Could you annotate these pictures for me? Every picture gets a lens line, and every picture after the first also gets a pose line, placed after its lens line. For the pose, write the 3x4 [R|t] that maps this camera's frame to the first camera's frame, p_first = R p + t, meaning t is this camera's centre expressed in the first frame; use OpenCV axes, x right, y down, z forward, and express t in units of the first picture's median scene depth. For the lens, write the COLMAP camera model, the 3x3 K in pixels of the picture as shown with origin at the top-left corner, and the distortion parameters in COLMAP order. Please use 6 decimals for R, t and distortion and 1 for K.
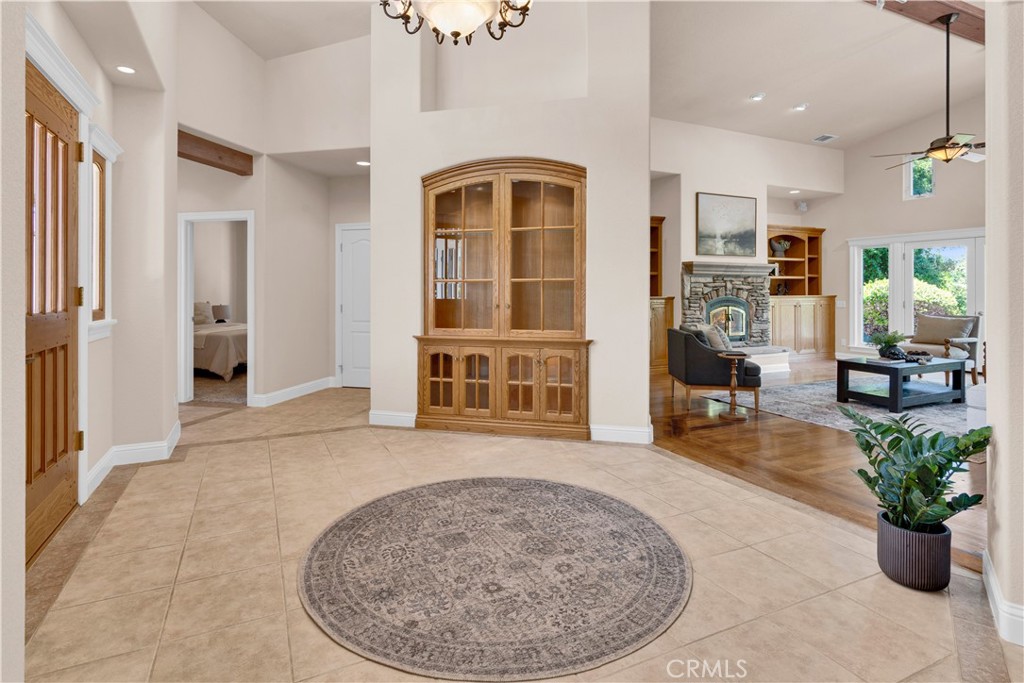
lens RADIAL K [[523.0, 0, 492.5], [0, 523.0, 292.4], [0, 0, 1]] dist [0.005076, -0.001236]
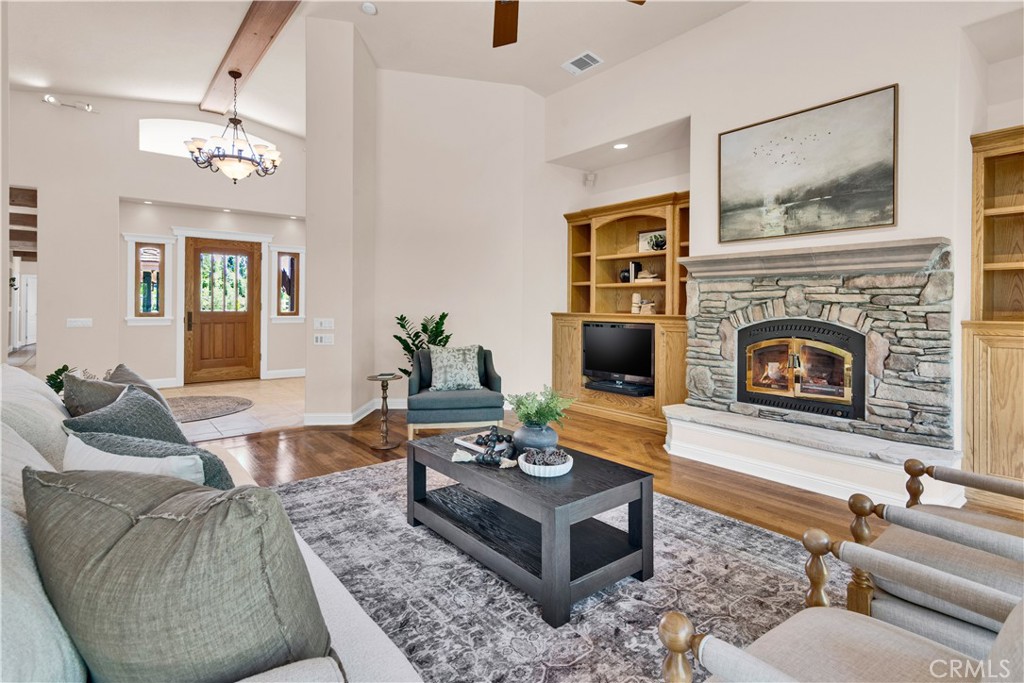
lens RADIAL K [[523.0, 0, 514.0], [0, 523.0, 308.6], [0, 0, 1]] dist [0.005076, -0.001236]
pose [[0.237381, 0.005894, -0.971399, 0.851552], [-0.006558, 0.999969, 0.004465, -0.001543], [0.971394, 0.005310, 0.237412, 0.615923]]
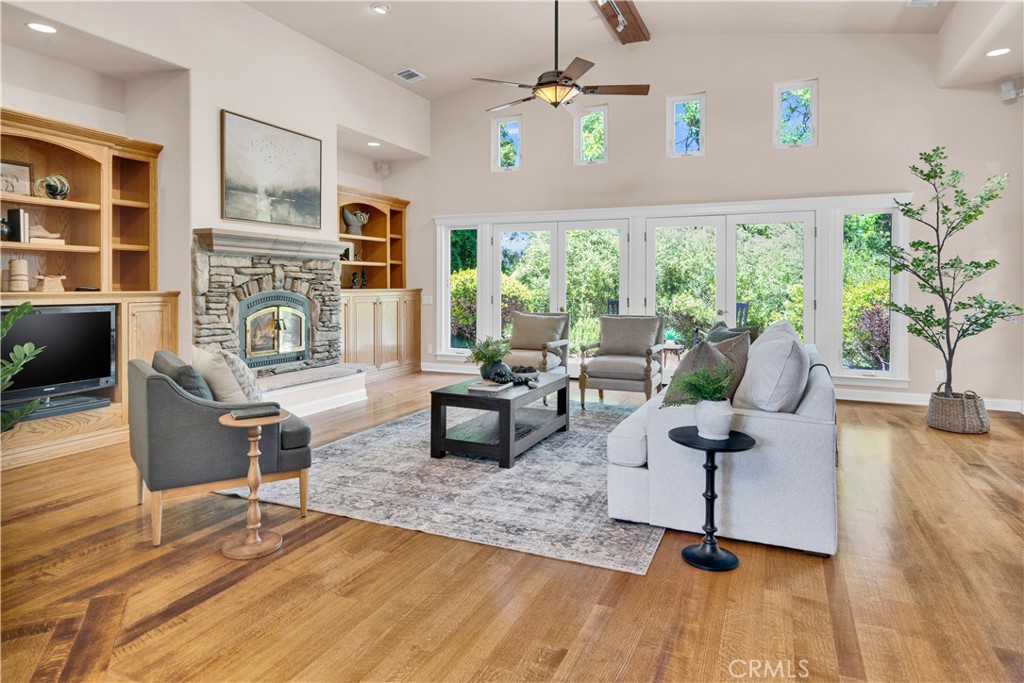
lens RADIAL K [[625.5, 0, 513.1], [0, 625.5, 293.4], [0, 0, 1]] dist [0.001758, 0.000103]
pose [[0.740323, -0.006150, 0.672223, 0.156813], [-0.002560, 0.999925, 0.011968, 0.001535], [-0.672247, -0.010582, 0.740252, 0.262354]]
